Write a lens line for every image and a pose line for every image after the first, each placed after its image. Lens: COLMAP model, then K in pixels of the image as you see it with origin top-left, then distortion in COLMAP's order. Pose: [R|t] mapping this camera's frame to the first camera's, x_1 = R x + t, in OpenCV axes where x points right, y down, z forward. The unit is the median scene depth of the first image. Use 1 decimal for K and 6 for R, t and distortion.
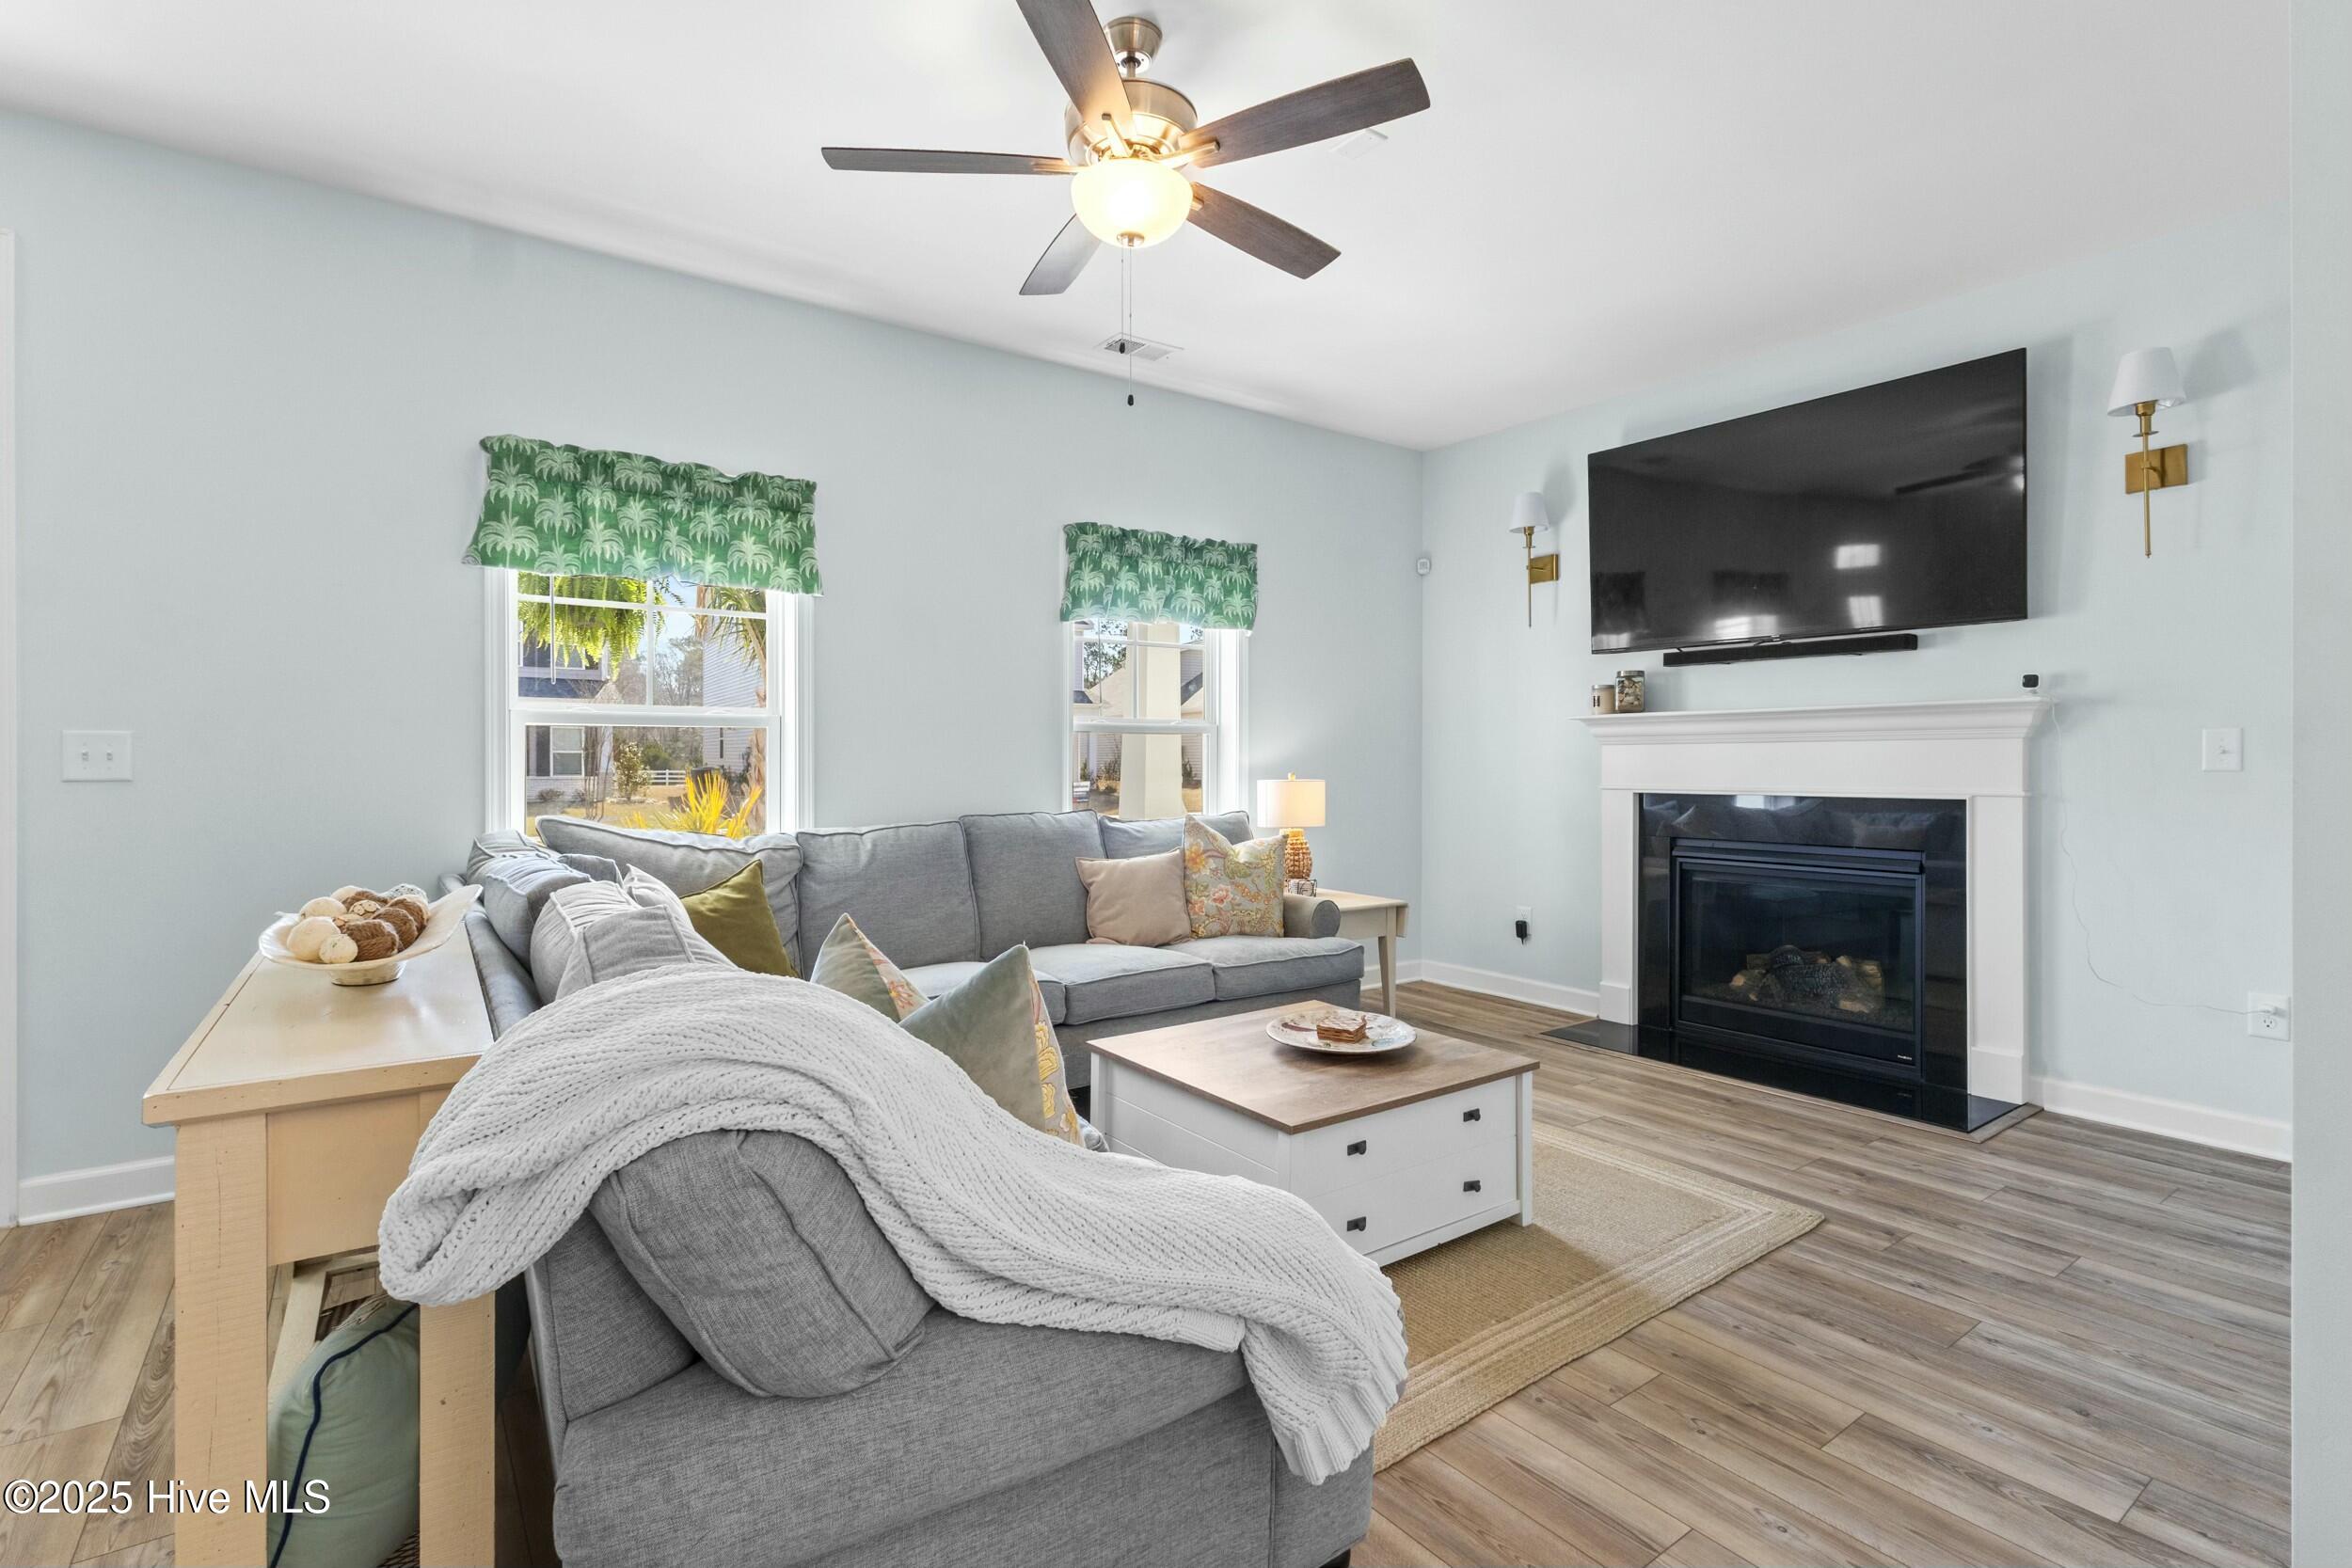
lens RADIAL K [[1094.3, 0, 1161.5], [0, 1094.3, 768.9], [0, 0, 1]] dist [0.006630, 0.000130]
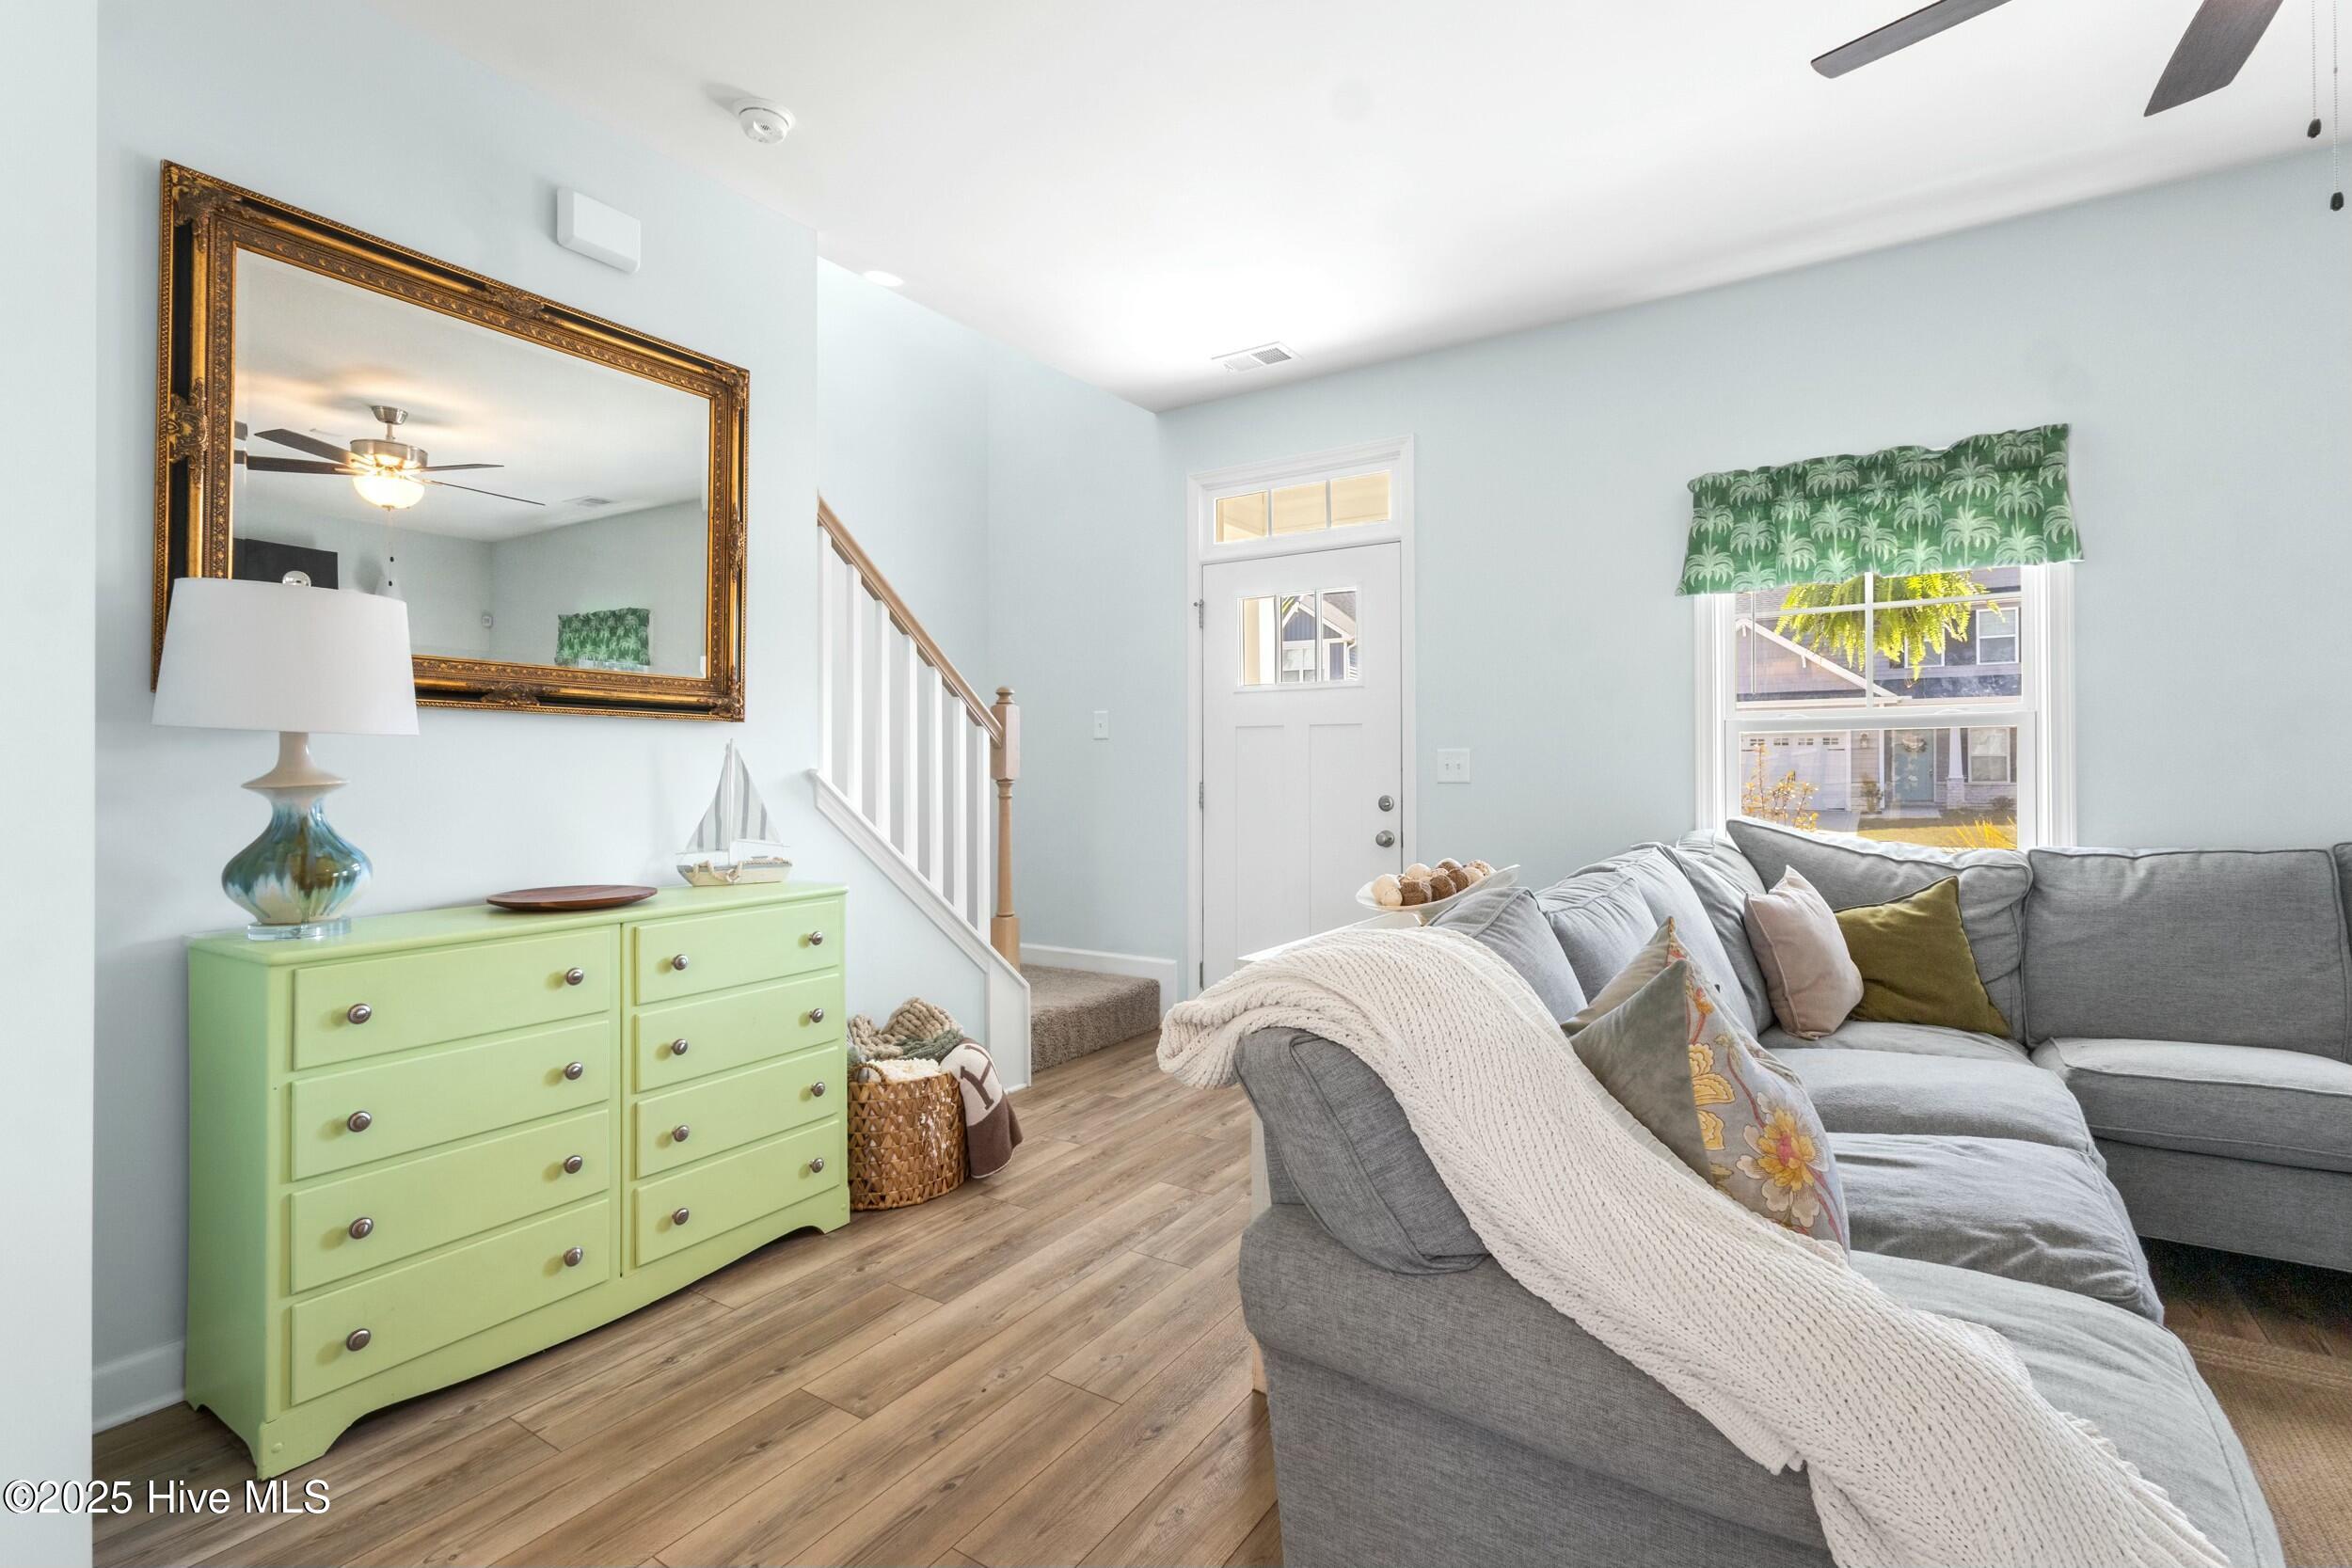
lens RADIAL K [[1094.3, 0, 1174.1], [0, 1094.3, 766.3], [0, 0, 1]] dist [0.006630, 0.000130]
pose [[0.359249, -0.007859, -0.933209, 0.227060], [0.000960, 0.999967, -0.008052, 0.000237], [0.933241, 0.001997, 0.359245, 0.089871]]
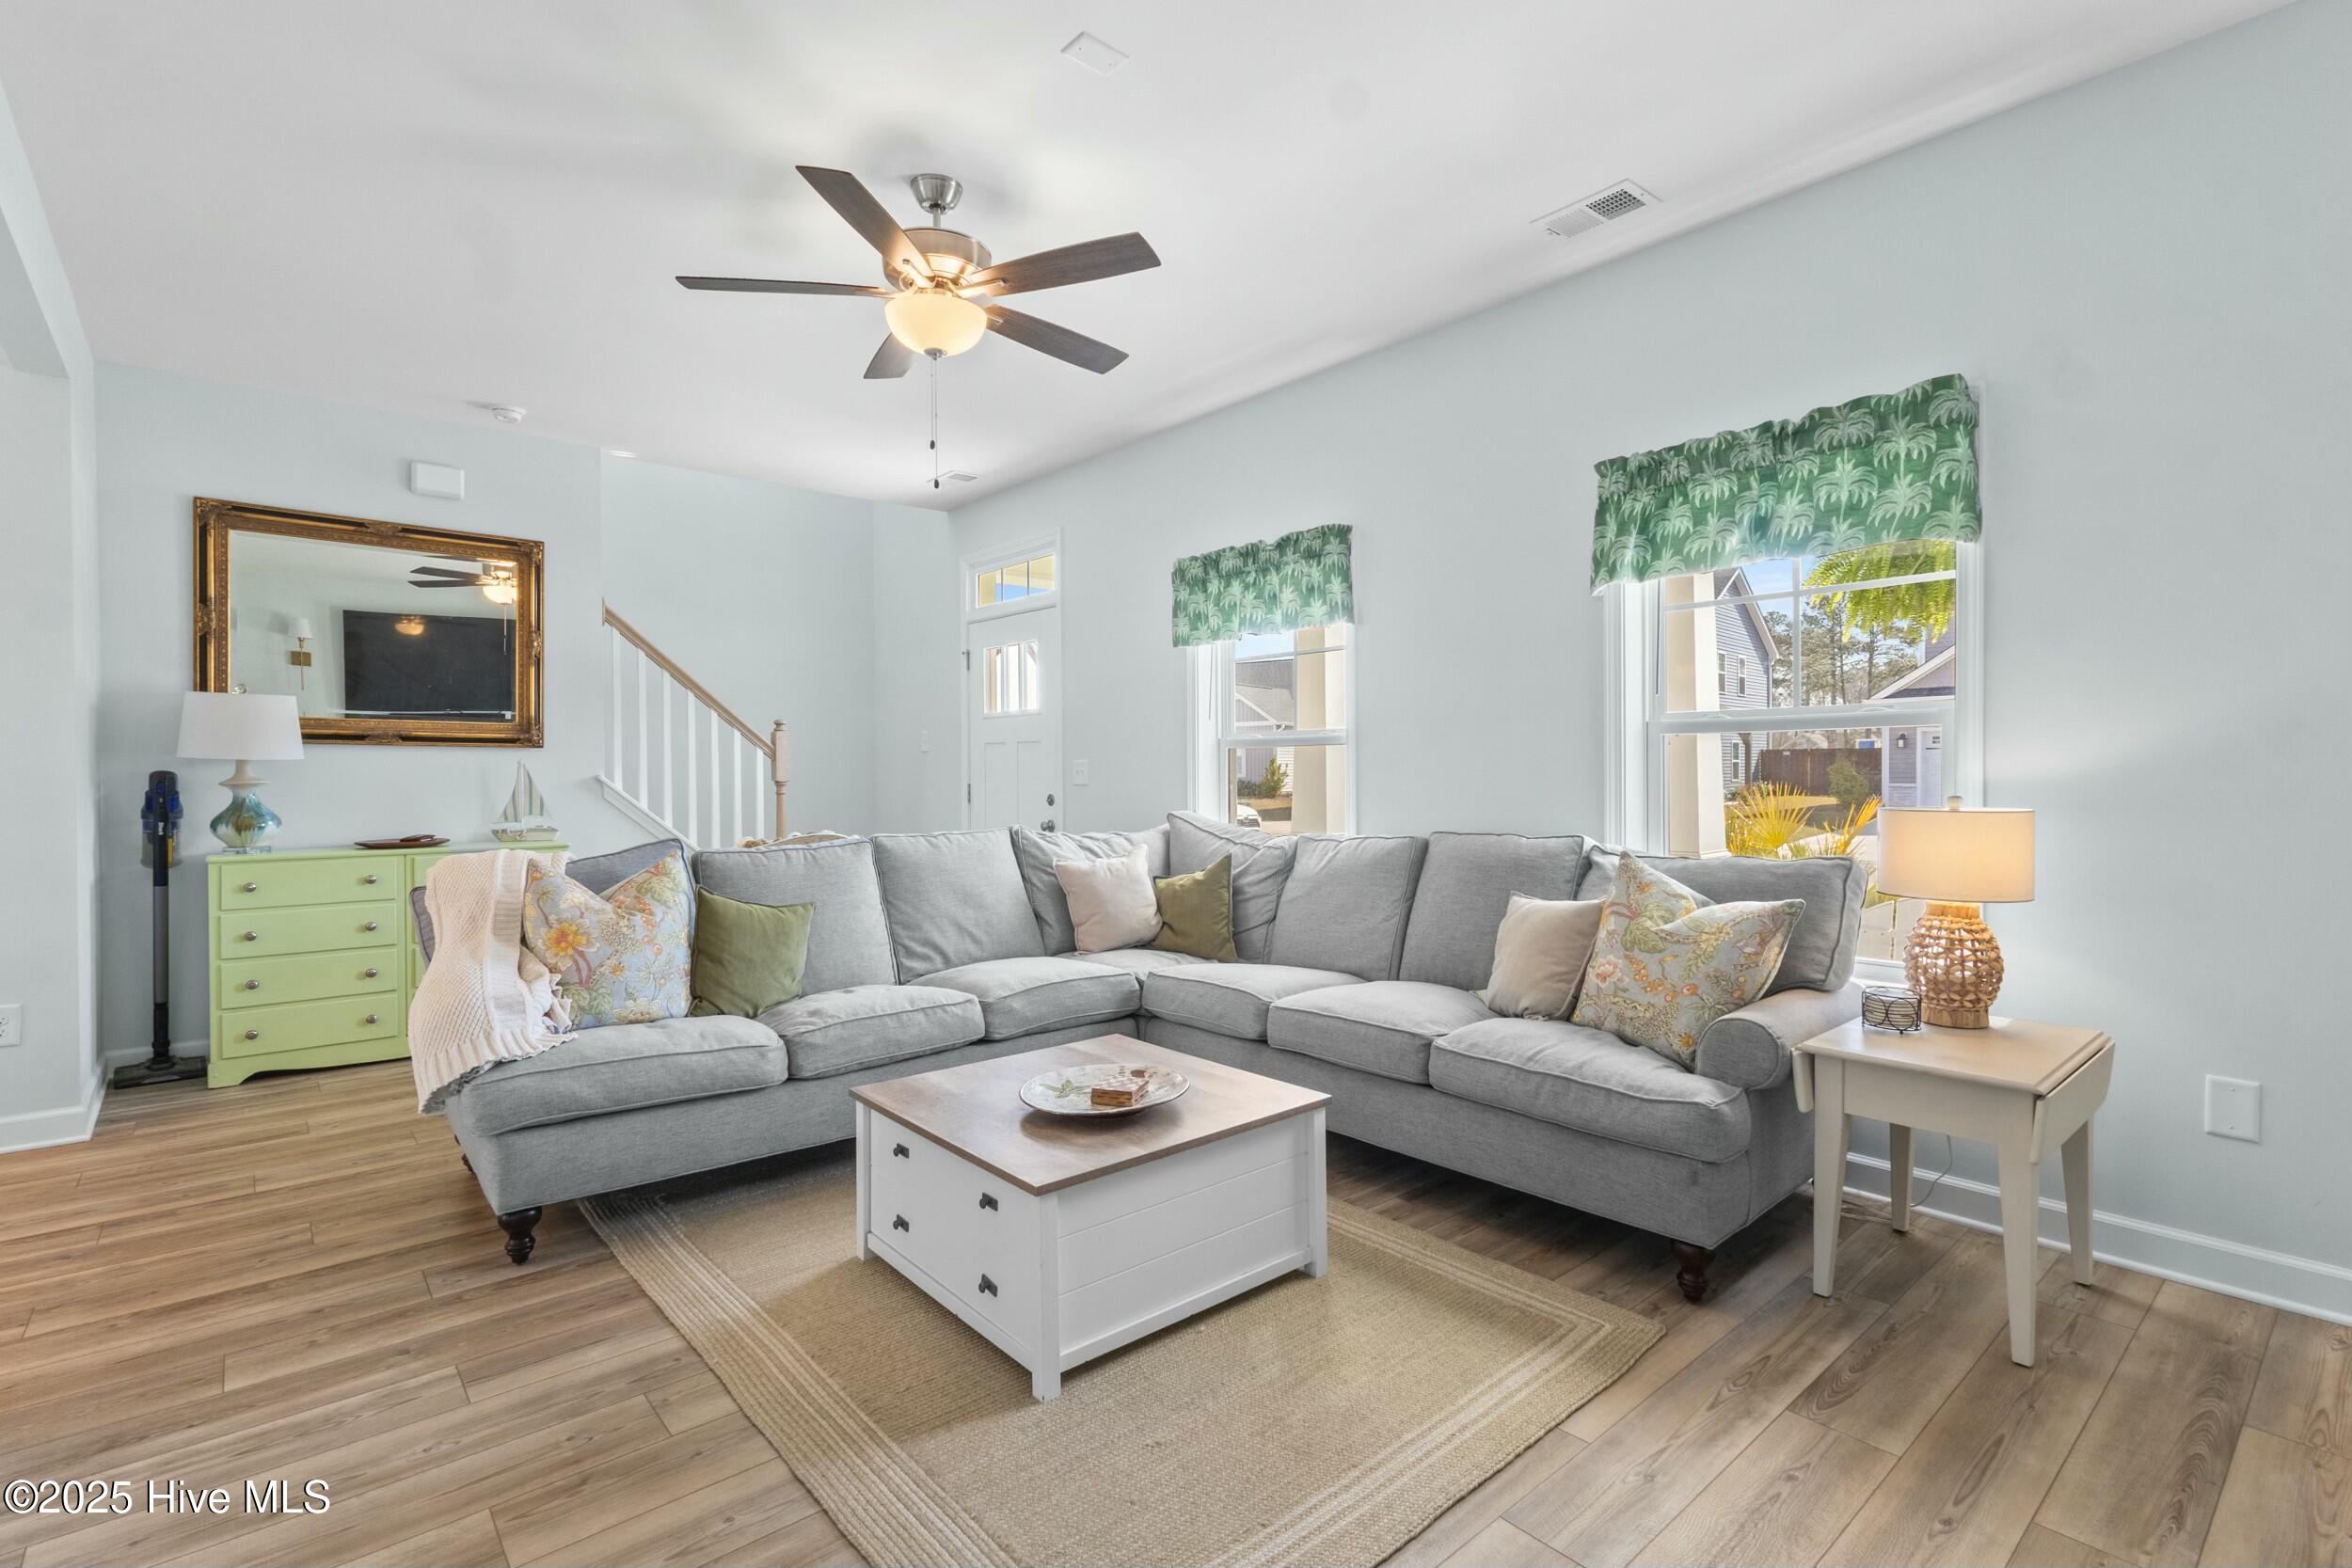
lens RADIAL K [[1094.3, 0, 1180.7], [0, 1094.3, 789.1], [0, 0, 1]] dist [0.006630, 0.000130]
pose [[0.088163, 0.015805, -0.995981, 0.847517], [-0.000977, 0.999875, 0.015780, -0.010193], [0.996106, -0.000418, 0.088168, 0.805586]]
